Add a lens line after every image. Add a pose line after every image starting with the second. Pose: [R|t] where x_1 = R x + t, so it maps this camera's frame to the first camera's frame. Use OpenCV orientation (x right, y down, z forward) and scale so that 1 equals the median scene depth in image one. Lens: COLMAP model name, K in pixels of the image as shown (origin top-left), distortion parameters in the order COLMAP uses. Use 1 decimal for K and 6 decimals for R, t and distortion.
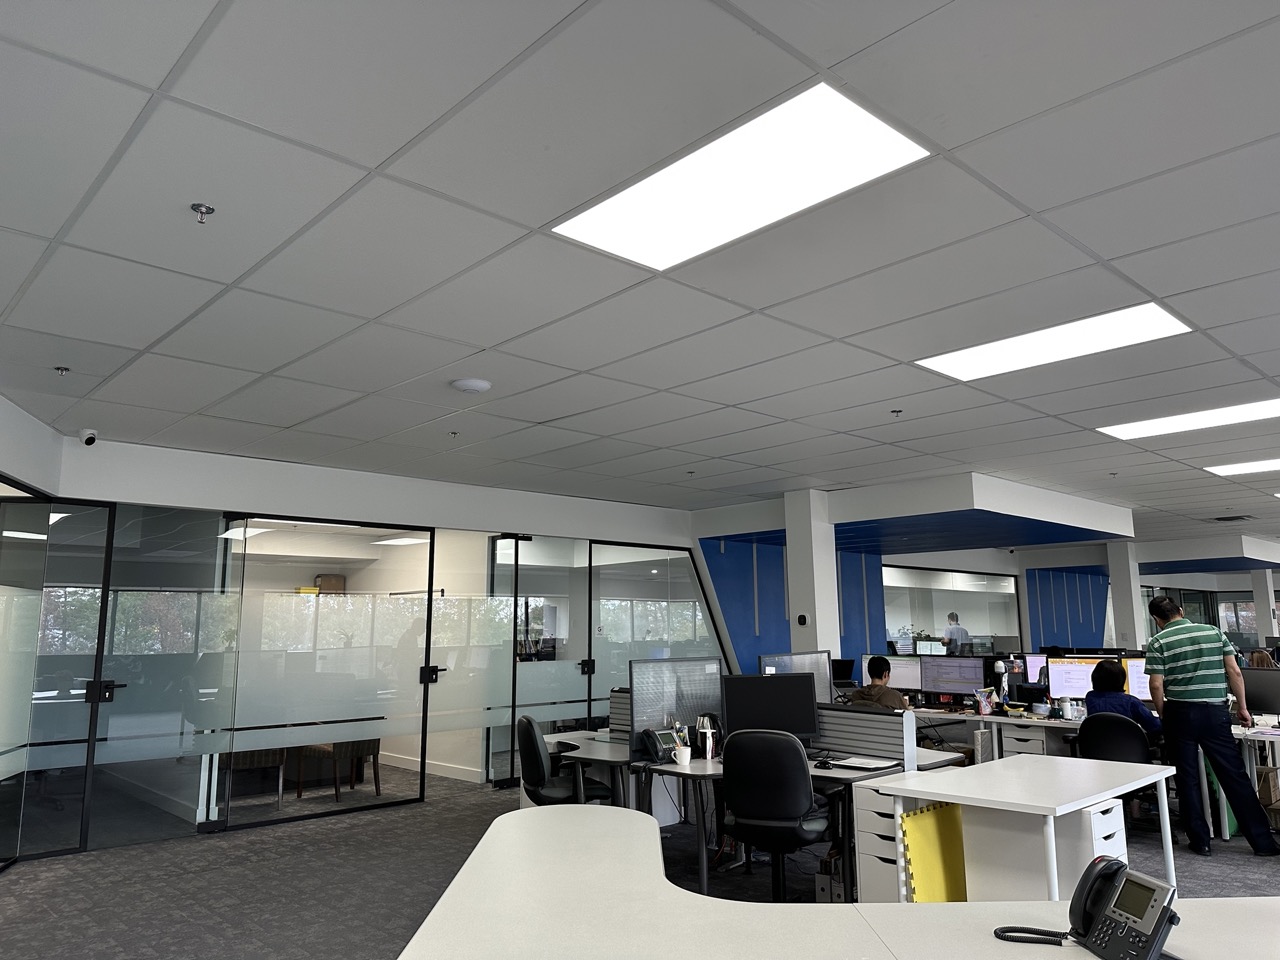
lens RADIAL K [[894.9, 0, 635.8], [0, 894.9, 477.3], [0, 0, 1]] dist [0.061392, -0.070068]
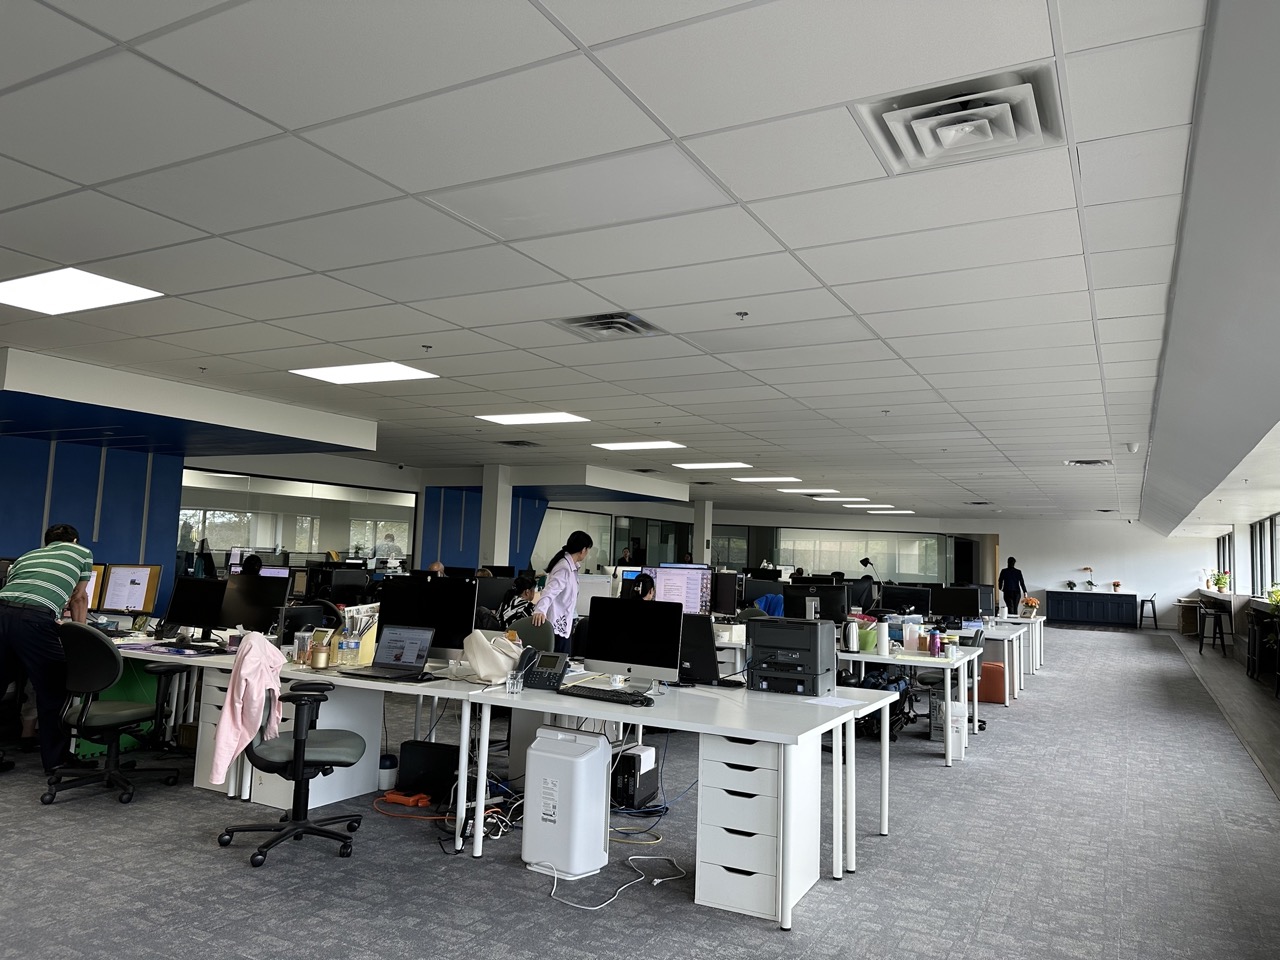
lens RADIAL K [[894.9, 0, 638.4], [0, 894.9, 469.7], [0, 0, 1]] dist [0.061392, -0.070068]
pose [[0.945298, 0.068407, 0.318955, 0.689431], [-0.092816, 0.993754, 0.061951, 0.001294], [-0.312725, -0.088167, 0.945743, -0.012537]]
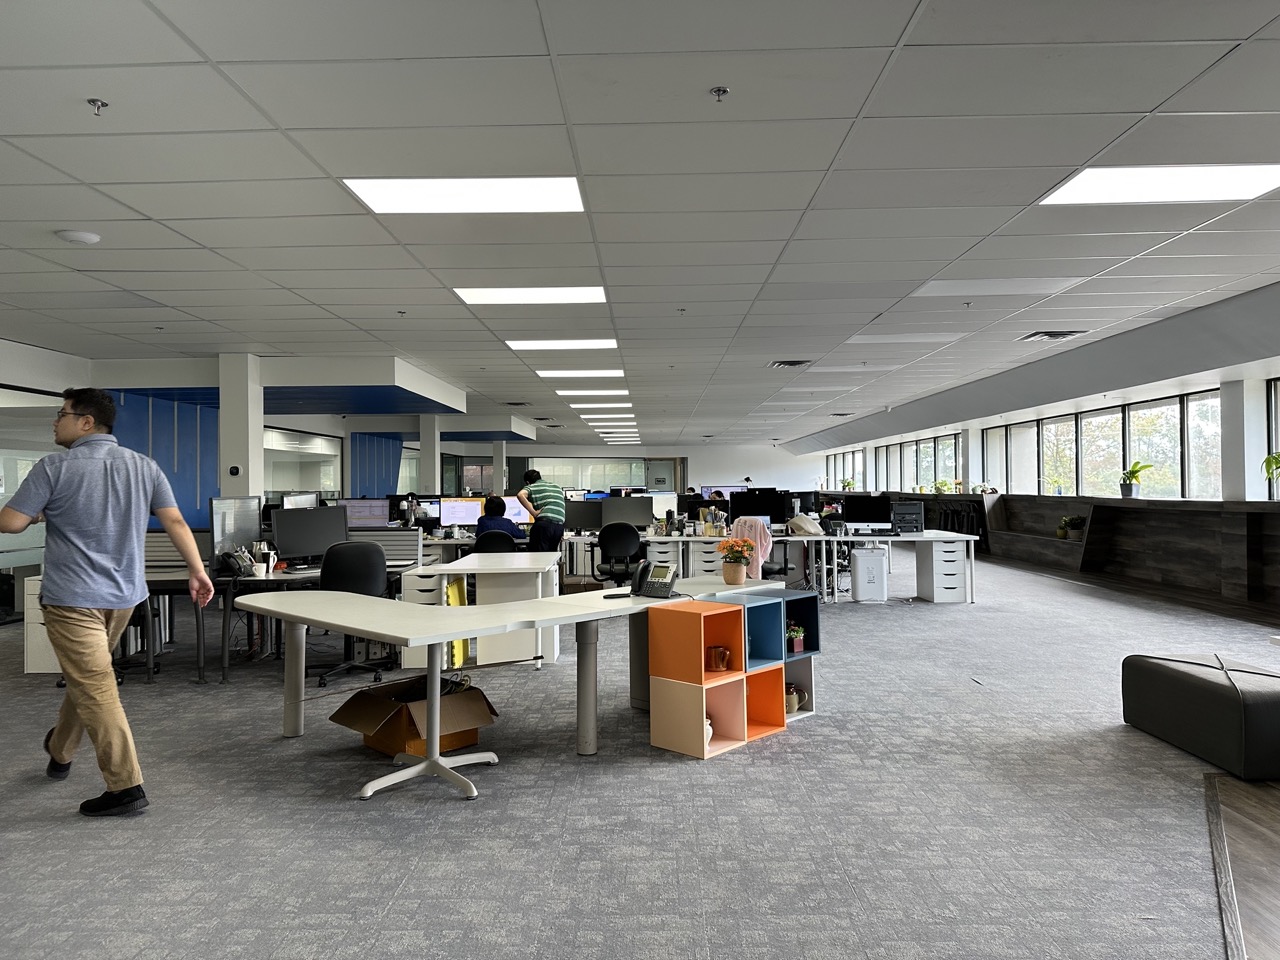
lens RADIAL K [[894.9, 0, 639.6], [0, 894.9, 468.9], [0, 0, 1]] dist [0.061392, -0.070068]
pose [[0.690506, 0.011633, 0.723233, -0.307600], [-0.114170, 0.989090, 0.093094, -0.005589], [-0.714259, -0.146854, 0.684301, -0.140031]]
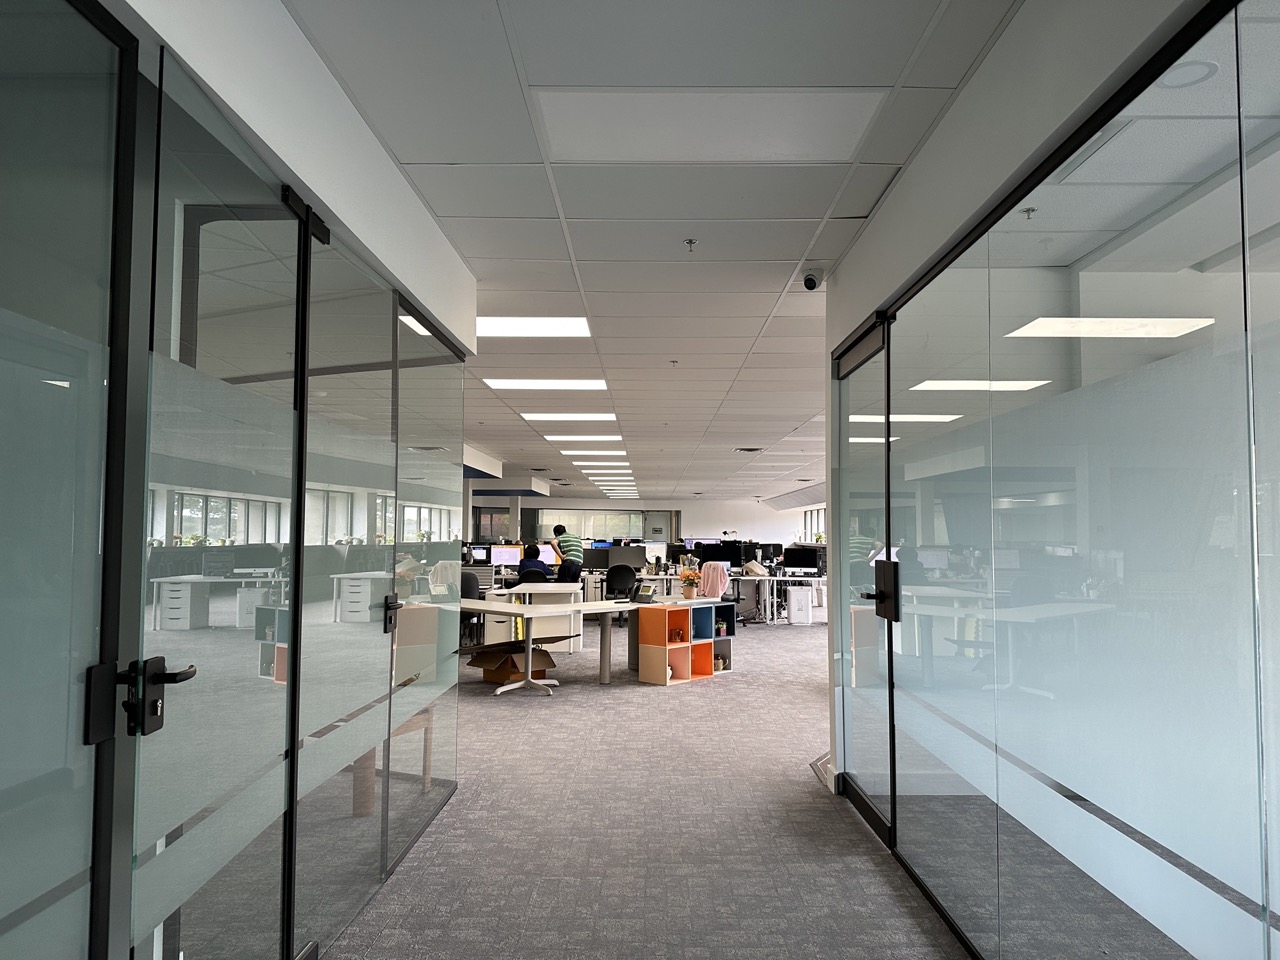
lens RADIAL K [[894.9, 0, 647.6], [0, 894.9, 475.2], [0, 0, 1]] dist [0.061392, -0.070068]
pose [[0.682642, 0.055864, 0.728614, -0.662737], [-0.129831, 0.990483, 0.045698, -0.070237], [-0.719127, -0.125792, 0.683398, -0.477949]]
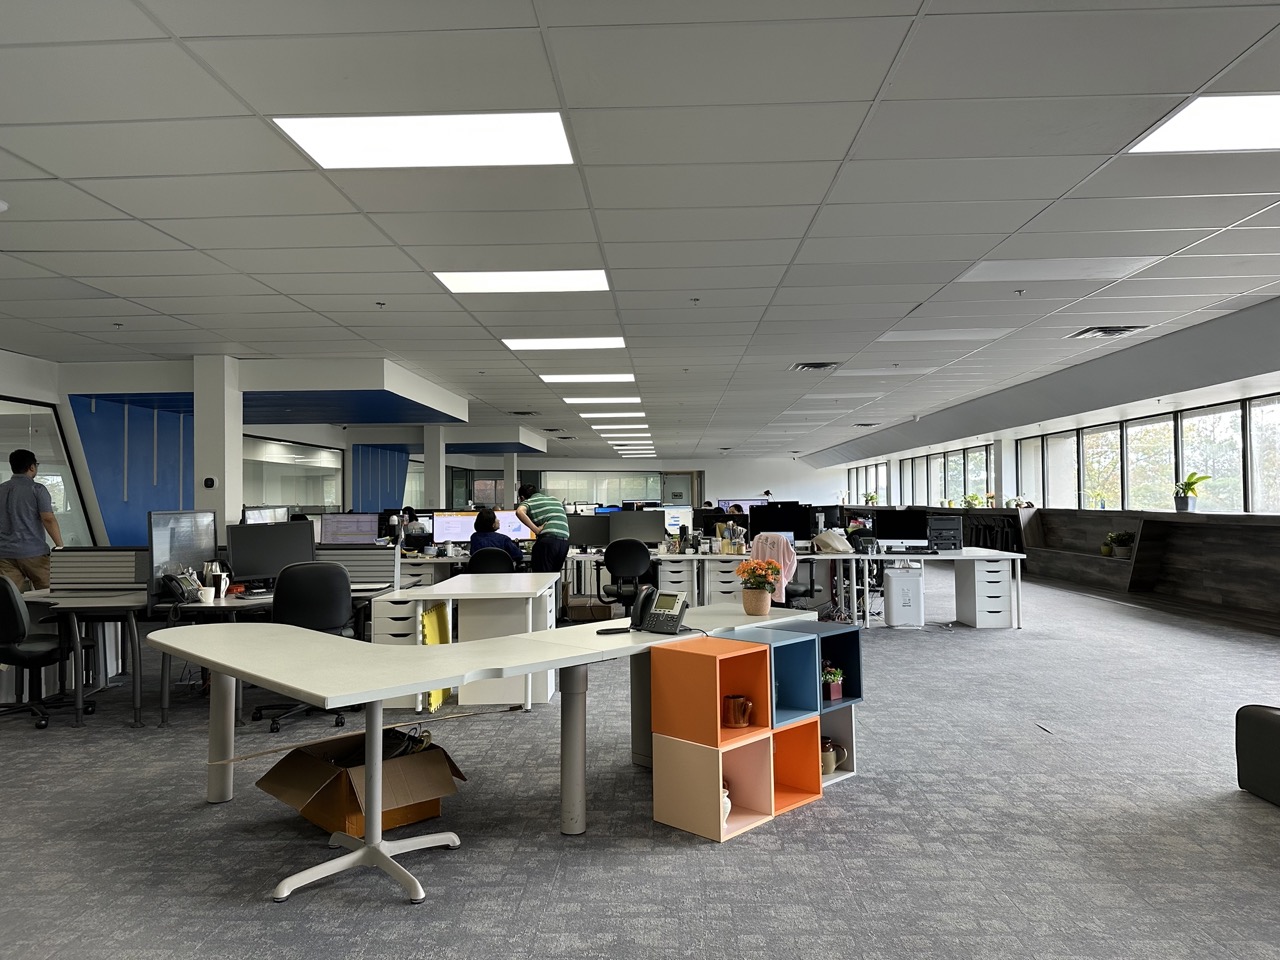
lens RADIAL K [[894.9, 0, 640.3], [0, 894.9, 477.4], [0, 0, 1]] dist [0.061392, -0.070068]
pose [[0.704096, 0.016092, 0.709923, -0.222072], [-0.111526, 0.989842, 0.088173, 0.008006], [-0.701293, -0.141257, 0.698738, -0.072210]]
